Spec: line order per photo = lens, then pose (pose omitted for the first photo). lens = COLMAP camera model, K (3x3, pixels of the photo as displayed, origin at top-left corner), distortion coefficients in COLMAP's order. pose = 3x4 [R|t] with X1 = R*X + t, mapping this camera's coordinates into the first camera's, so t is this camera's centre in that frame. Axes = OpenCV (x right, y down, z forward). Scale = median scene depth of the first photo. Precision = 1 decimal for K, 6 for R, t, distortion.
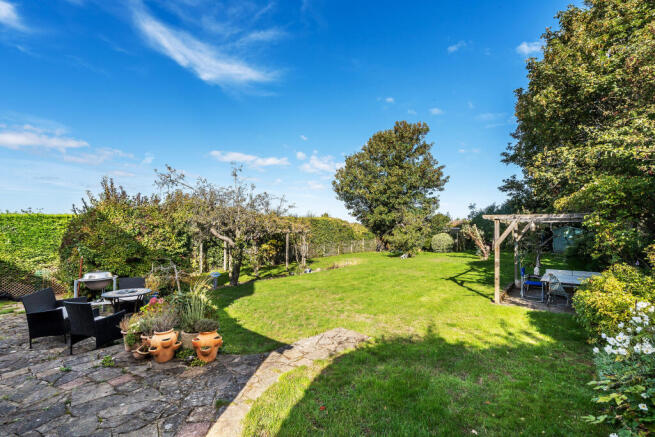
lens RADIAL K [[300.3, 0, 327.3], [0, 300.3, 220.5], [0, 0, 1]] dist [0.000731, 0.000035]
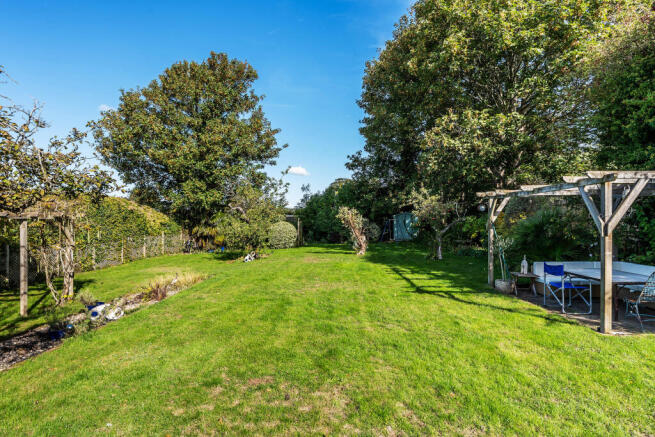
lens RADIAL K [[373.1, 0, 327.7], [0, 373.1, 217.4], [0, 0, 1]] dist [-0.000597, 0.000410]
pose [[0.791502, -0.002863, 0.611160, -0.070995], [-0.006940, 0.999882, 0.013672, 0.017048], [-0.611128, -0.015063, 0.791389, 0.215882]]
